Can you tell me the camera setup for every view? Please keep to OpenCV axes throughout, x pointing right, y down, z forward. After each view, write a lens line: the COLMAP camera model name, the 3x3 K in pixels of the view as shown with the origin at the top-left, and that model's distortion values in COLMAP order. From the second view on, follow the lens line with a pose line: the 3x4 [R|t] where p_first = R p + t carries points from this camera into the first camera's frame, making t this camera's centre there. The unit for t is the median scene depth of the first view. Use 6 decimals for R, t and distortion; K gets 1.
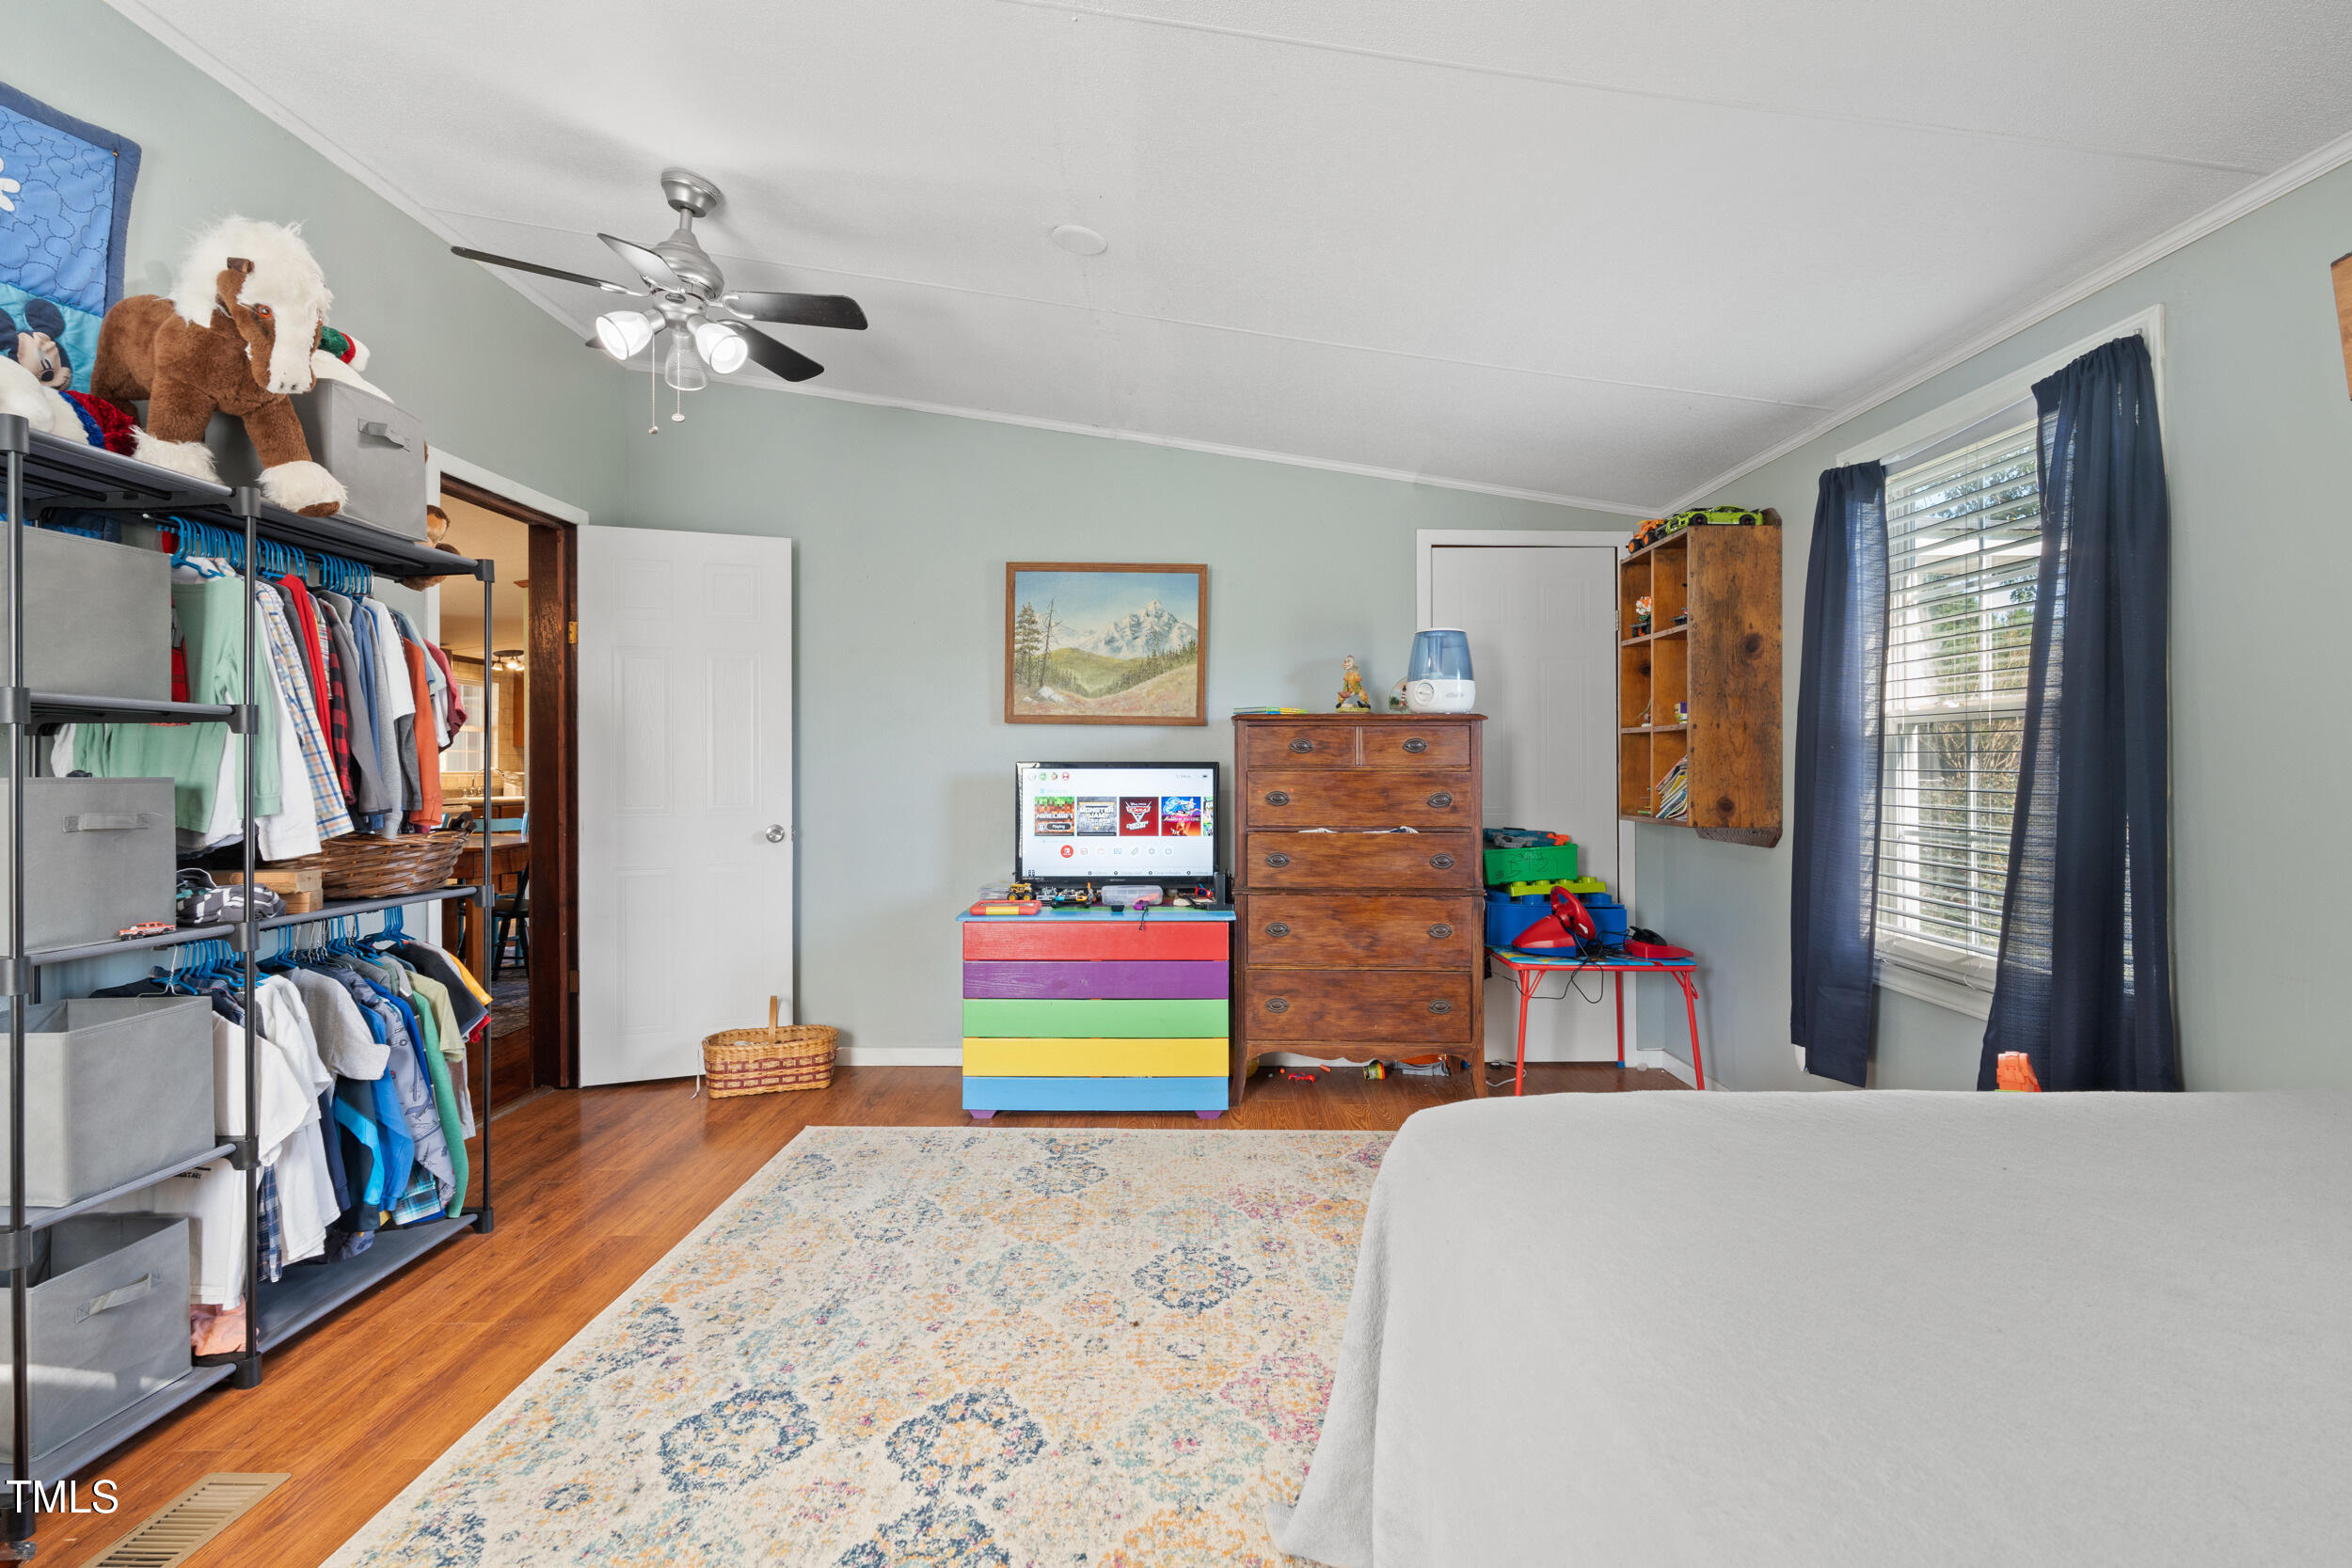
lens RADIAL K [[1104.2, 0, 1176.0], [0, 1104.2, 784.0], [0, 0, 1]] dist [-0.000015, -0.000226]
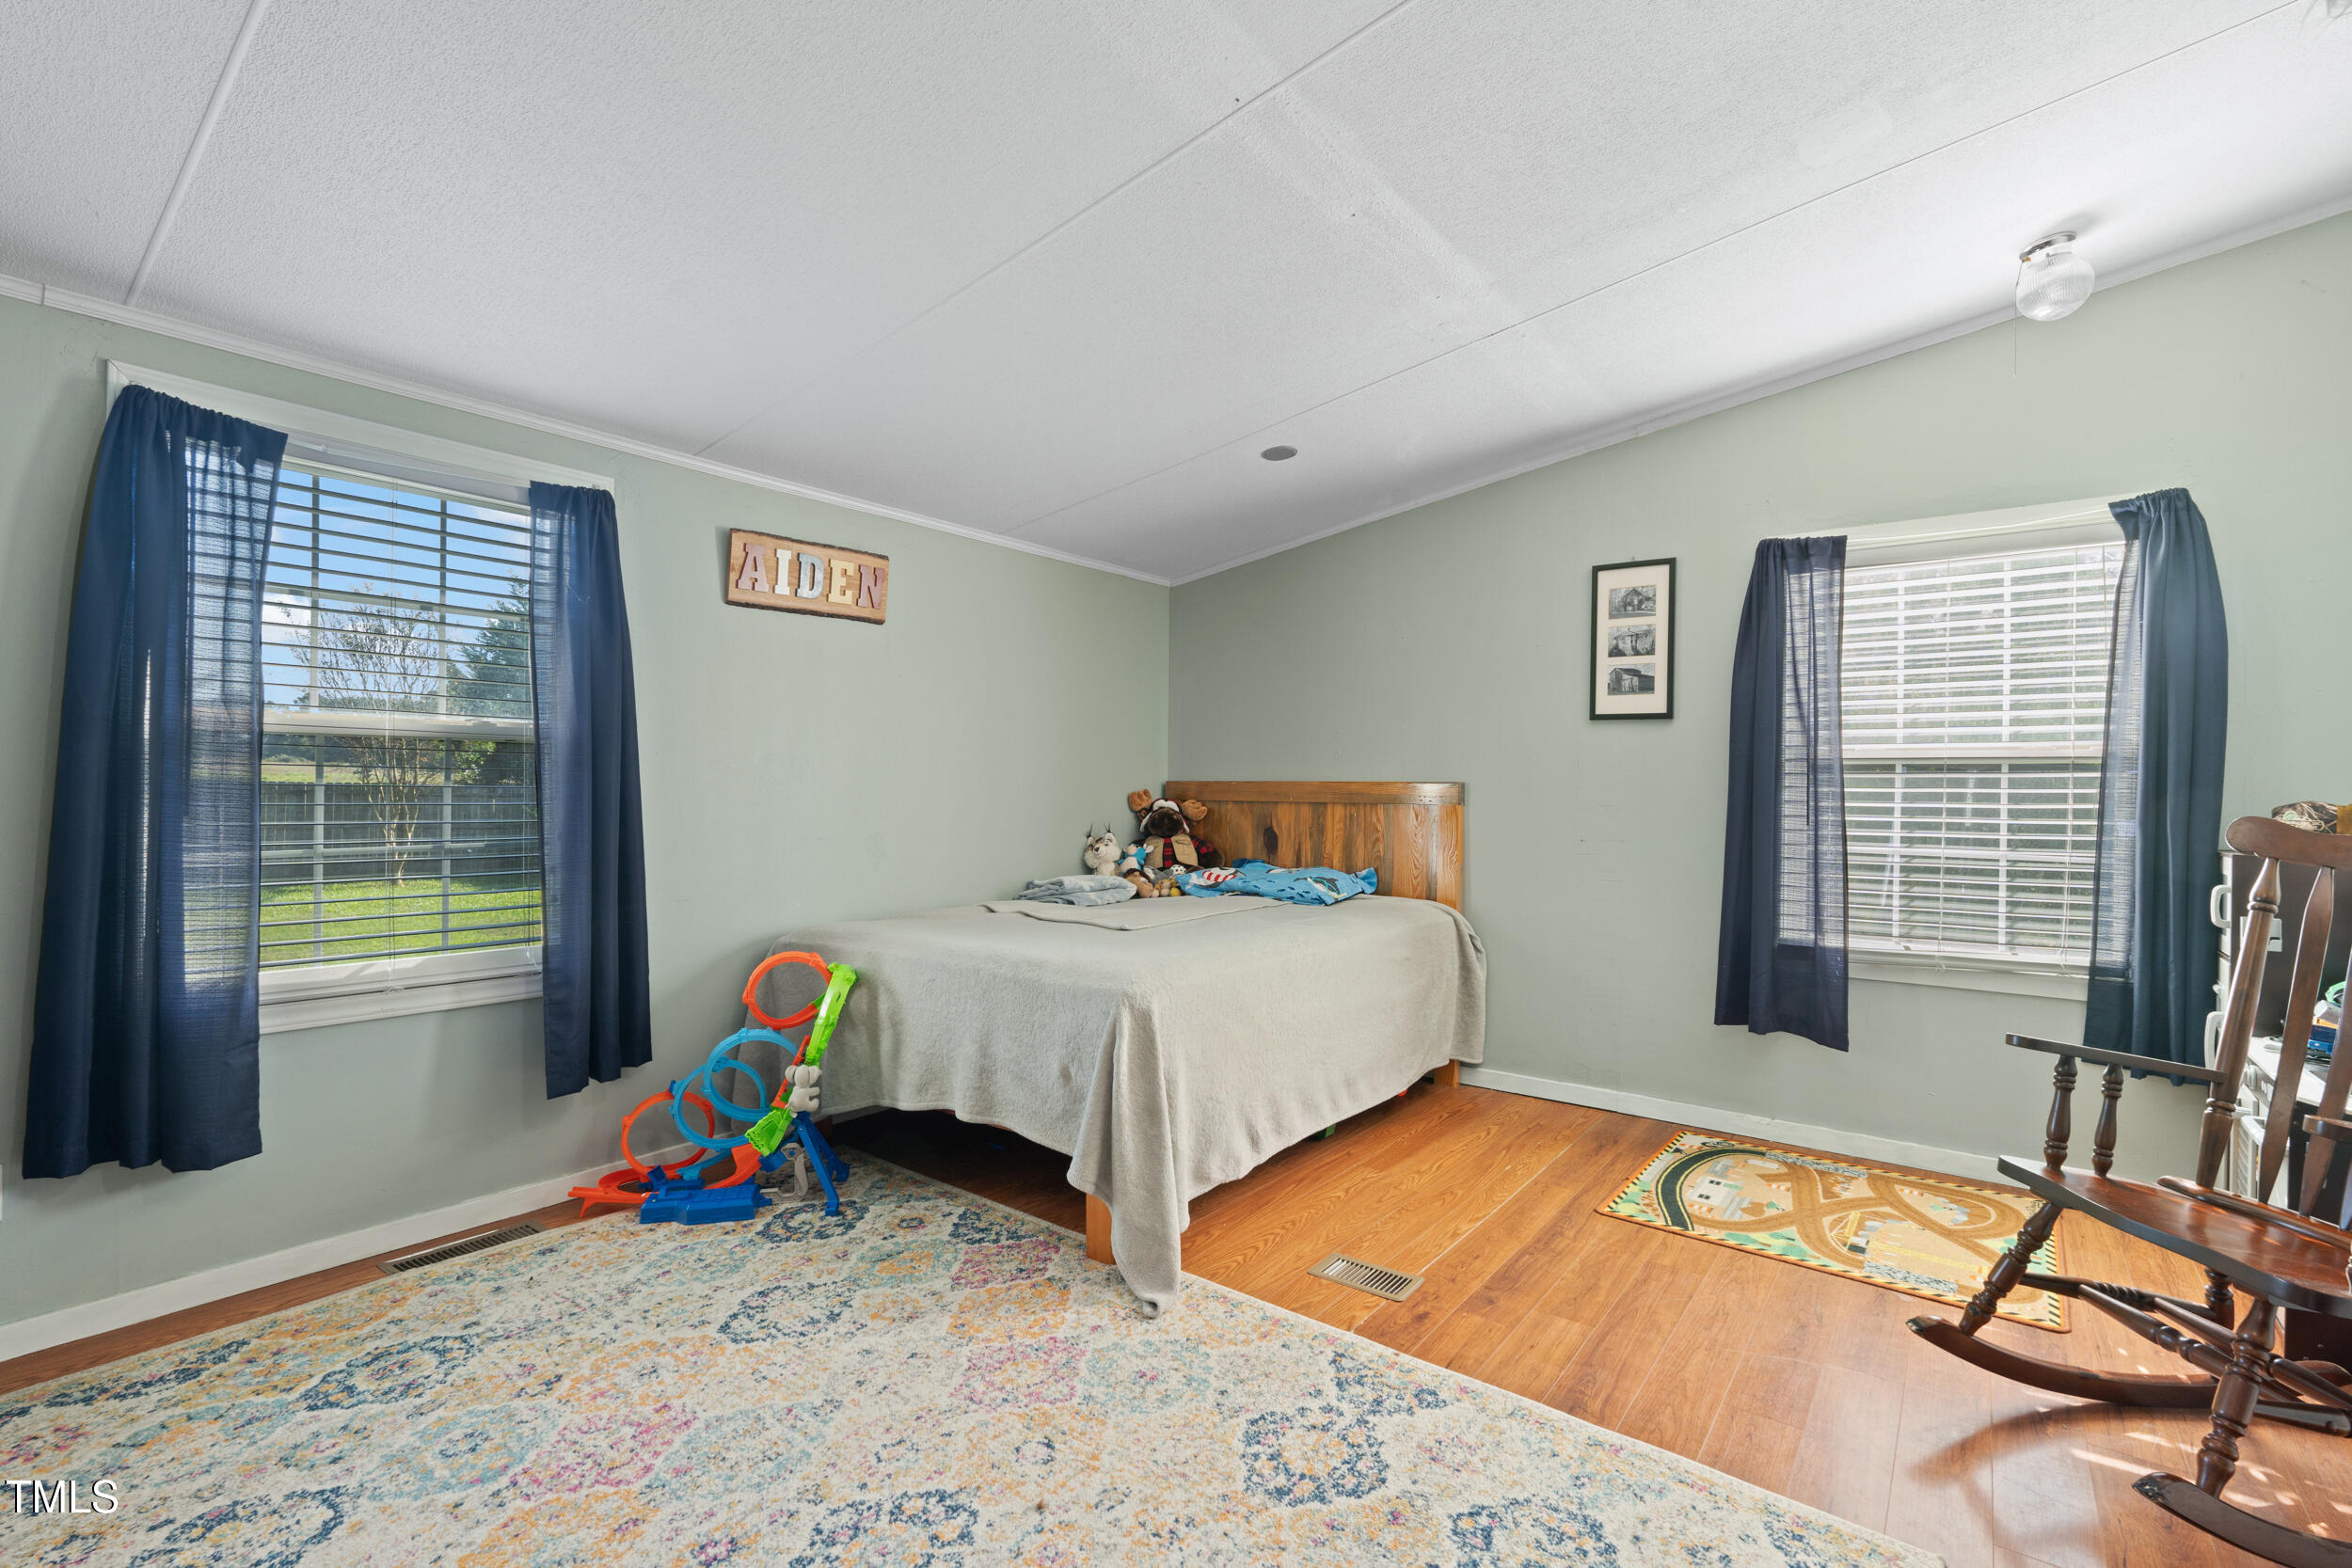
lens RADIAL K [[1078.7, 0, 1192.2], [0, 1078.7, 784.2], [0, 0, 1]] dist [-0.001183, -0.000232]
pose [[-0.811477, -0.002026, 0.584381, -0.665025], [0.002880, 0.999968, 0.007467, -0.025492], [-0.584377, 0.007742, -0.811445, 1.828481]]
